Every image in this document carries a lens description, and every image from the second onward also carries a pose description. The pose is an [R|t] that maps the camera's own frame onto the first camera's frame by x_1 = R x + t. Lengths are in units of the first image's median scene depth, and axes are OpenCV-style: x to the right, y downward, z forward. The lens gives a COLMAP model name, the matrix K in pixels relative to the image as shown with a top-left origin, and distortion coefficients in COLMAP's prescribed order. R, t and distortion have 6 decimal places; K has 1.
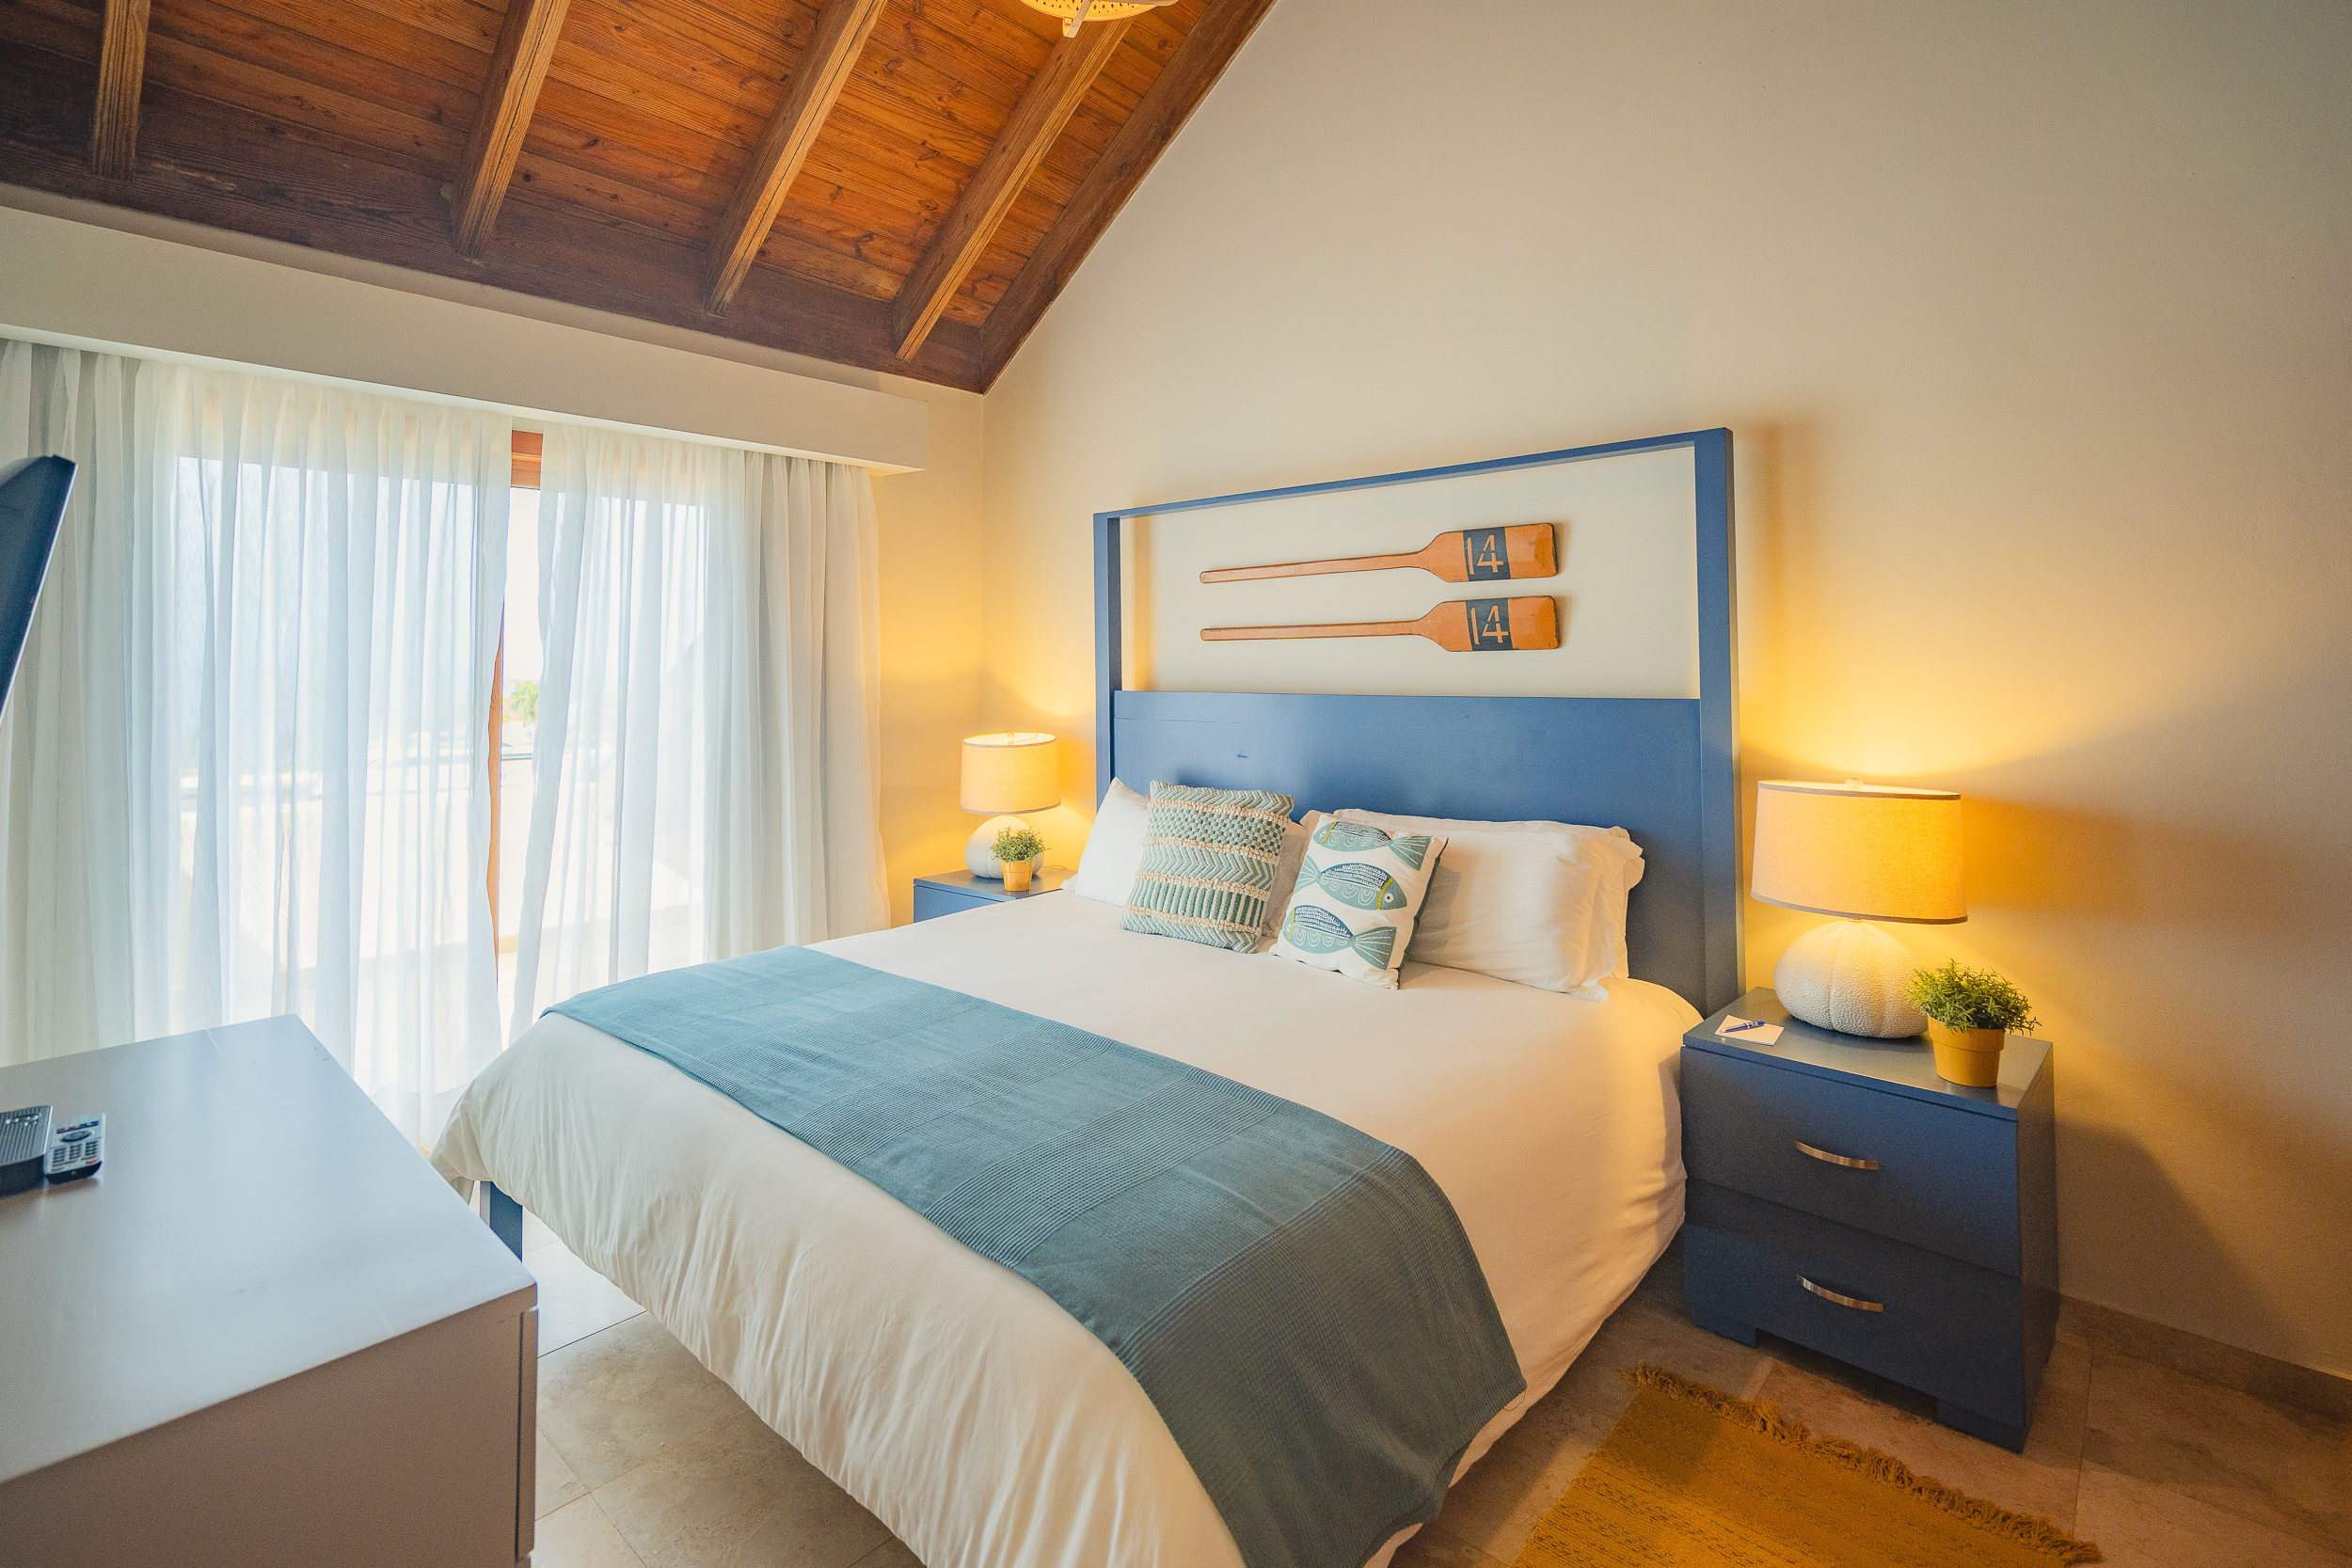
lens RADIAL K [[1080.3, 0, 1166.1], [0, 1080.3, 639.4], [0, 0, 1]] dist [-0.002821, 0.003333]
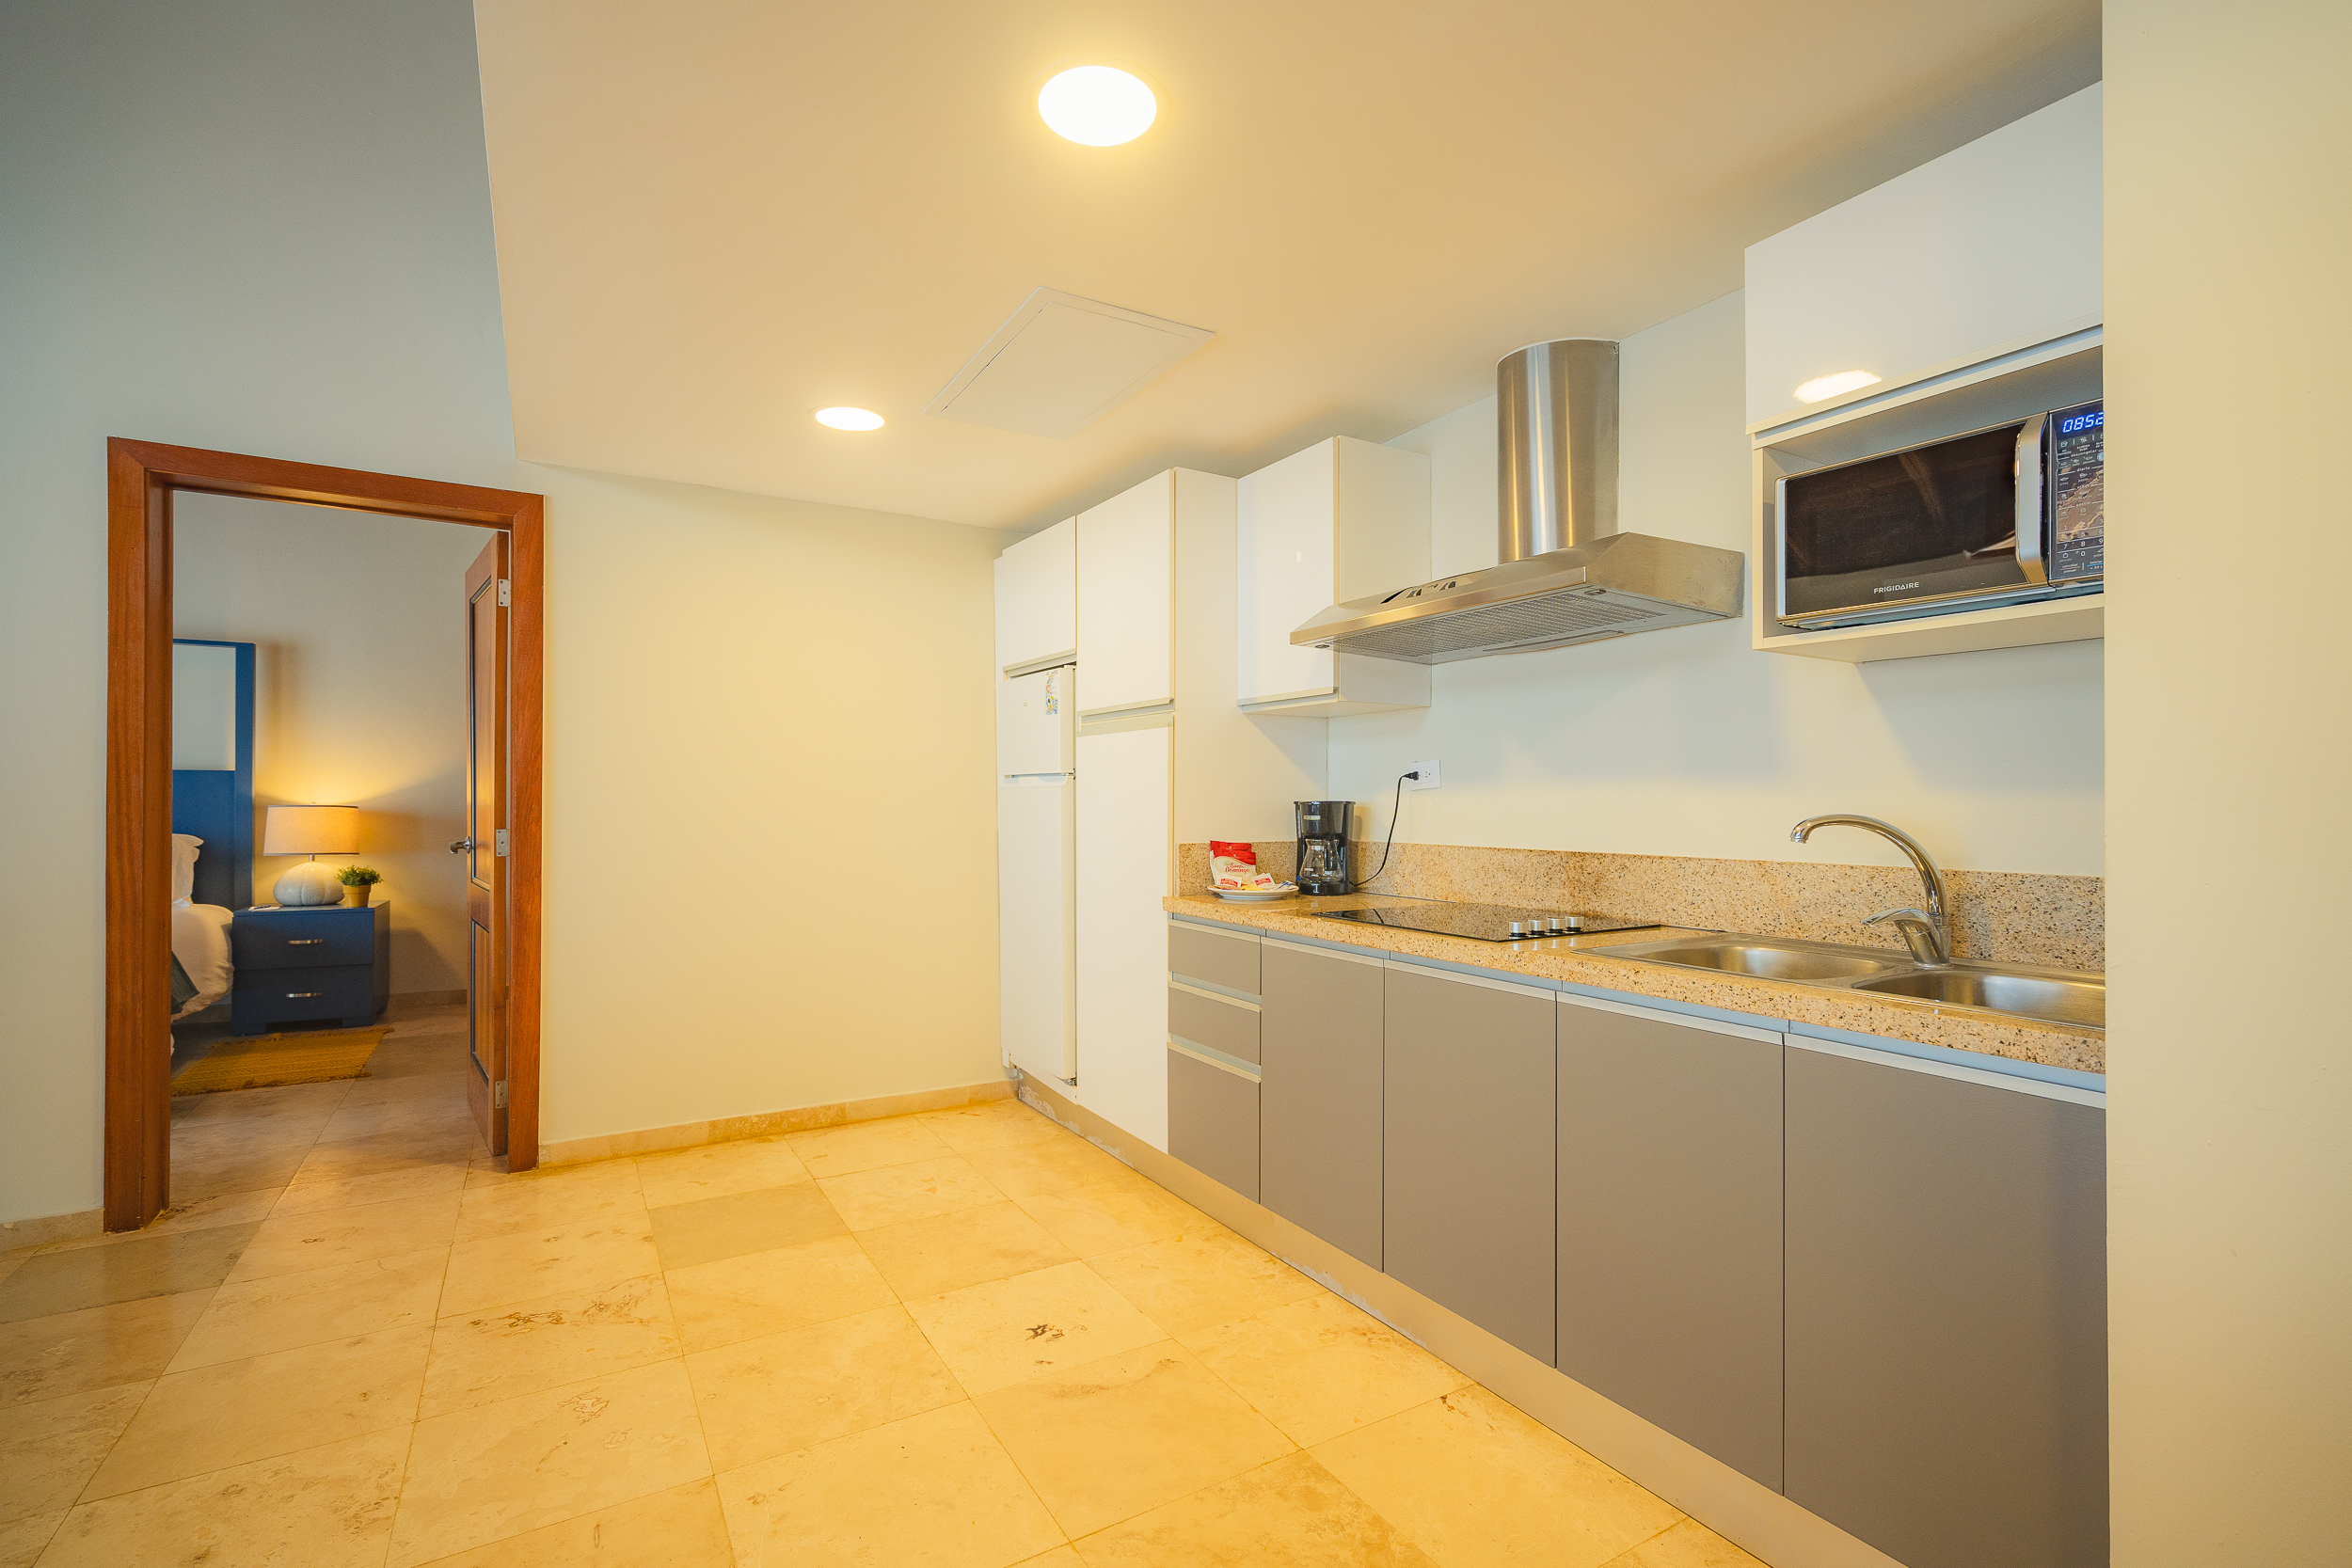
lens RADIAL K [[1080.3, 0, 1181.1], [0, 1080.3, 803.4], [0, 0, 1]] dist [-0.002821, 0.003333]
pose [[0.287648, 0.003140, 0.957731, -1.096747], [-0.048333, 0.998768, 0.011242, 0.005322], [-0.956516, -0.049524, 0.287446, -1.518883]]
